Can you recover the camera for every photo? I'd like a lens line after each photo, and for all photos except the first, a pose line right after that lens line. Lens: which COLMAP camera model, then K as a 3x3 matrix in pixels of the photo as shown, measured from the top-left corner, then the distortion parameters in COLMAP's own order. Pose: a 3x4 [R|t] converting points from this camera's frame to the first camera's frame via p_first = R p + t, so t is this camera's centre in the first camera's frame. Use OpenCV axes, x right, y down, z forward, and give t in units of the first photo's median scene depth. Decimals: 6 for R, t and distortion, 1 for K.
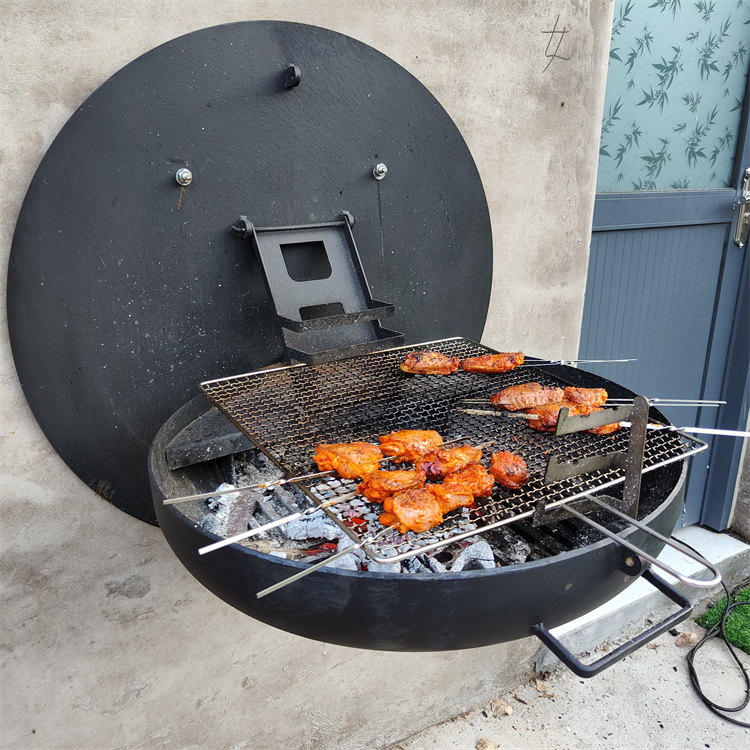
lens RADIAL K [[689.2, 0, 369.5], [0, 689.2, 379.2], [0, 0, 1]] dist [-0.008733, -0.000233]
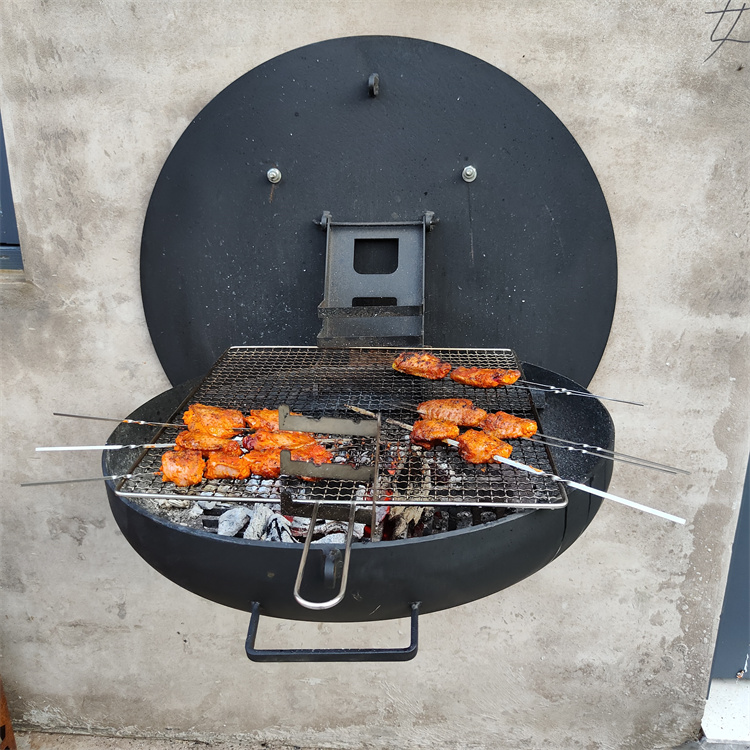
lens RADIAL K [[687.1, 0, 375.0], [0, 687.1, 375.0], [0, 0, 1]] dist [-0.011735, 0.005584]
pose [[0.817973, 0.178543, -0.546848, 0.497111], [-0.178540, 0.982466, 0.053711, -0.043664], [0.546850, 0.053700, 0.835507, 0.106737]]
